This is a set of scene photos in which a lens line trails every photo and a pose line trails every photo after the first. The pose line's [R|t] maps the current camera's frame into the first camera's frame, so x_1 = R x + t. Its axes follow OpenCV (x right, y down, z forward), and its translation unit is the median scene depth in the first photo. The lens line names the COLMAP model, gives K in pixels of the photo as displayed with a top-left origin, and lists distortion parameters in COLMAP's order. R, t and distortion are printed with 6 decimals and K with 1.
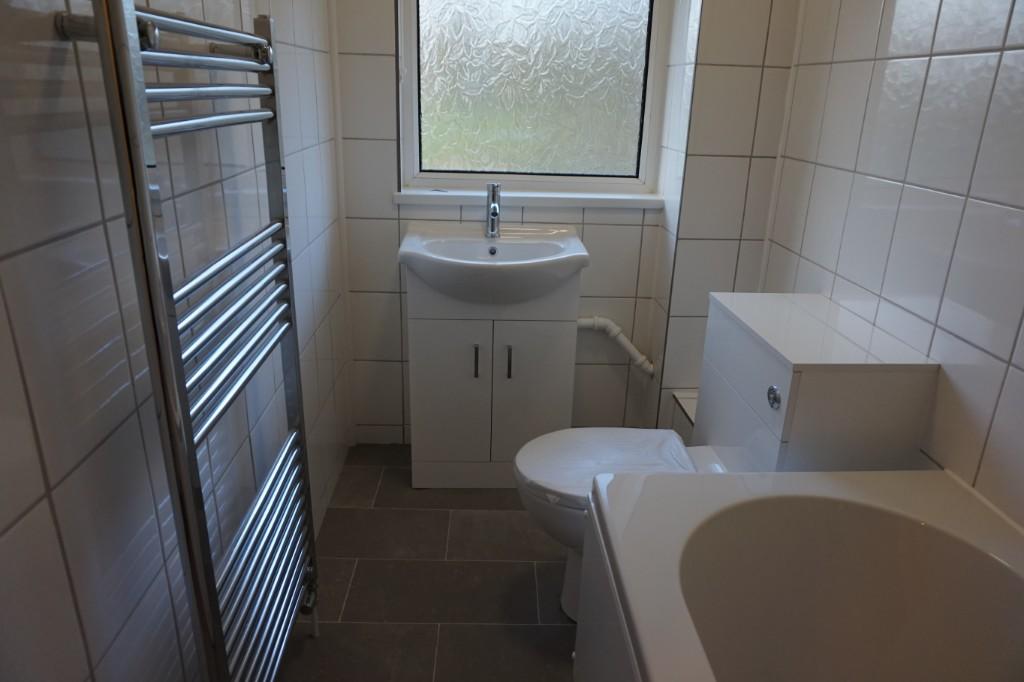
lens RADIAL K [[688.4, 0, 508.5], [0, 688.4, 346.1], [0, 0, 1]] dist [-0.063243, 0.046821]
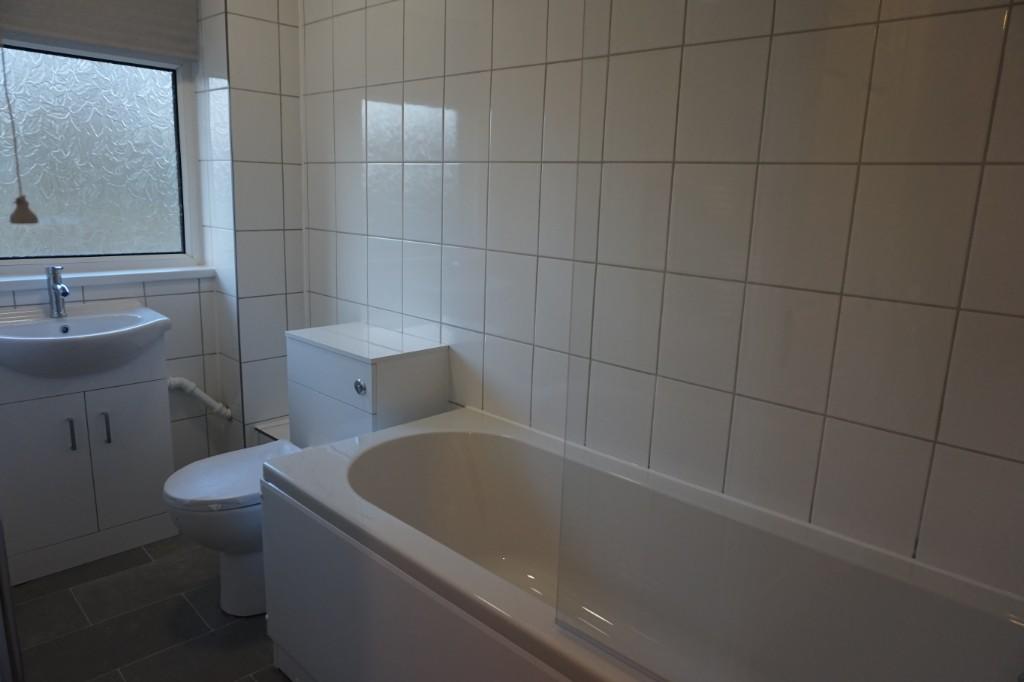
lens RADIAL K [[688.4, 0, 508.5], [0, 688.4, 346.1], [0, 0, 1]] dist [-0.063243, 0.046821]
pose [[0.726372, -0.149486, 0.670848, -0.227063], [0.221621, 0.974868, -0.022734, 0.059886], [-0.650590, 0.165187, 0.741246, -0.199771]]
